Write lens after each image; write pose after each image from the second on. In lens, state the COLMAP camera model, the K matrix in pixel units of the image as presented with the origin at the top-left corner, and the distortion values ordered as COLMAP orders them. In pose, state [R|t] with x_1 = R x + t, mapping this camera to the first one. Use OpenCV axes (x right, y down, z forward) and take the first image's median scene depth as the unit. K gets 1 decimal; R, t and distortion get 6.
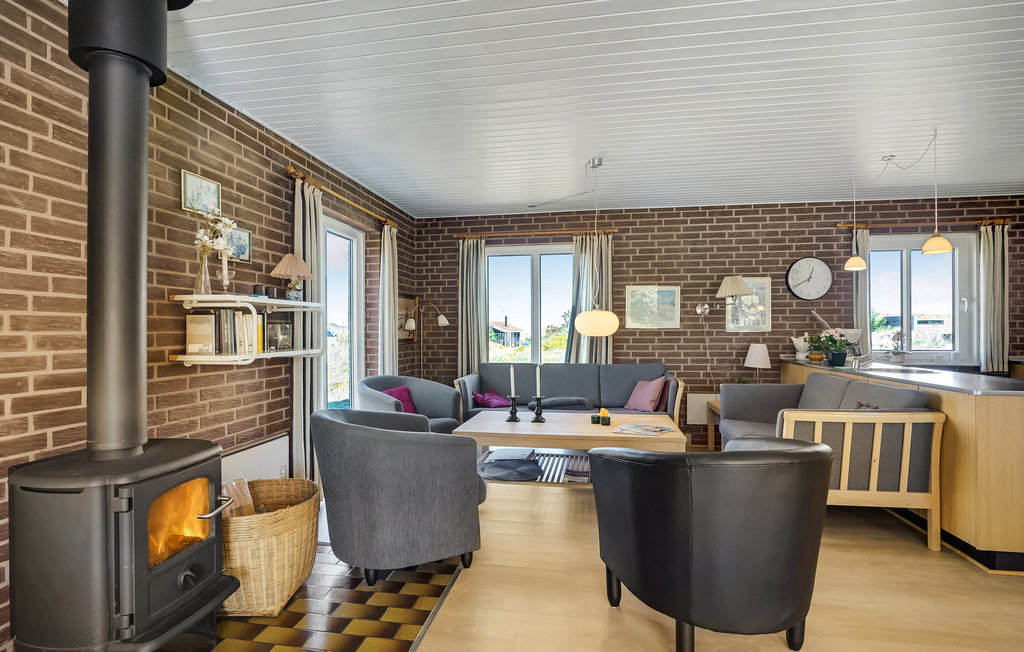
lens RADIAL K [[500.3, 0, 512.0], [0, 500.3, 326.0], [0, 0, 1]] dist [-0.026500, 0.000911]
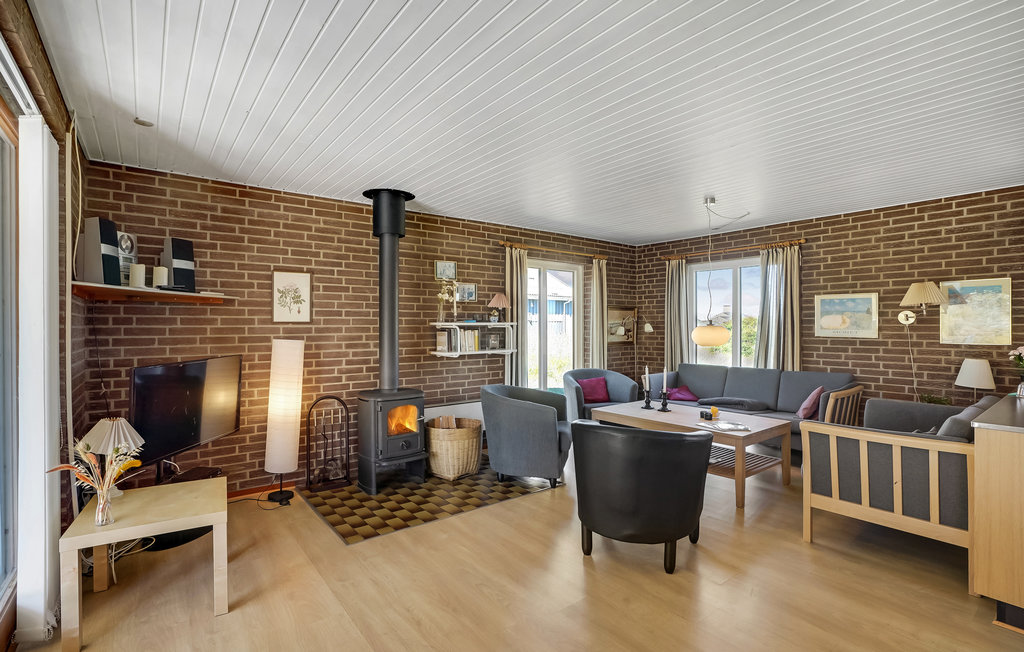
lens RADIAL K [[475.3, 0, 512.0], [0, 475.3, 326.0], [0, 0, 1]] dist [-0.013715, 0.010354]
pose [[0.749146, 0.002896, -0.662398, 0.419145], [0.004563, 0.999944, 0.009533, -0.030248], [0.662389, -0.010164, 0.749091, -0.125474]]
